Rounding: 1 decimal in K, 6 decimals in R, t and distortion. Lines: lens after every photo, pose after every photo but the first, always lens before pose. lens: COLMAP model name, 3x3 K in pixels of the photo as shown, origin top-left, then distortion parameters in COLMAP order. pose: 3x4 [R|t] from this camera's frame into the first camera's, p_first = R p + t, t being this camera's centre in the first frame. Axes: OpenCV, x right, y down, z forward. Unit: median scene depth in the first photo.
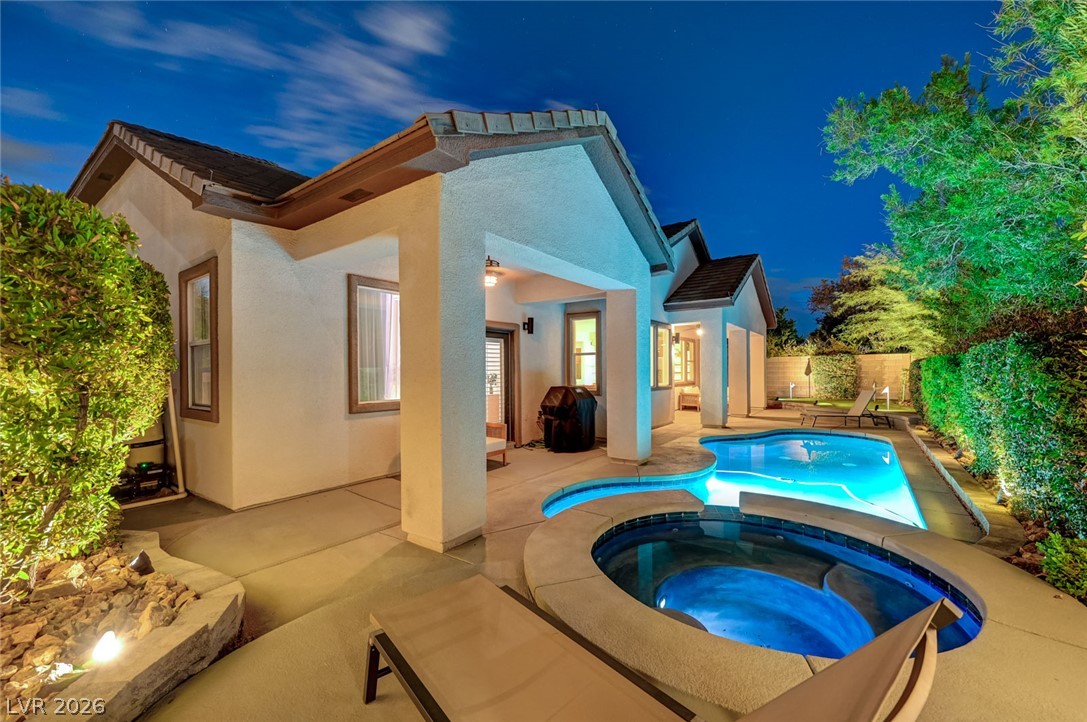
lens RADIAL K [[433.8, 0, 544.1], [0, 433.8, 369.2], [0, 0, 1]] dist [-0.003534, -0.000203]
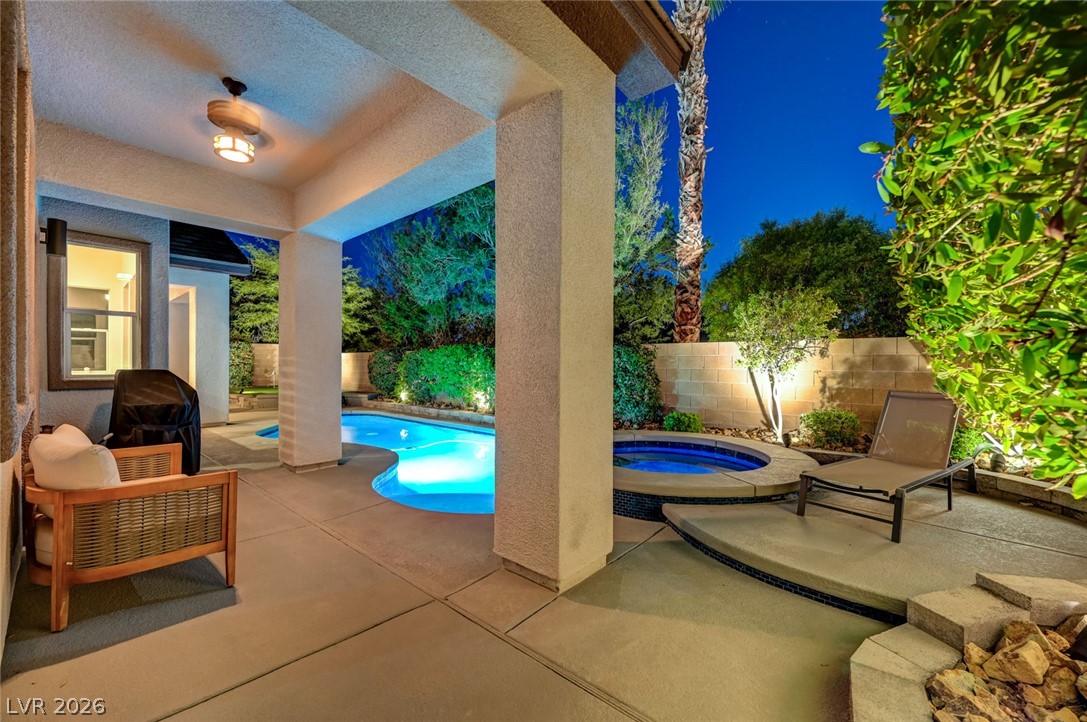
lens RADIAL K [[433.8, 0, 546.4], [0, 433.8, 363.5], [0, 0, 1]] dist [-0.003534, -0.000203]
pose [[0.076000, 0.009435, 0.997063, -0.231068], [-0.009283, 0.999919, -0.008754, 0.016315], [-0.997065, -0.008591, 0.076082, 0.238216]]
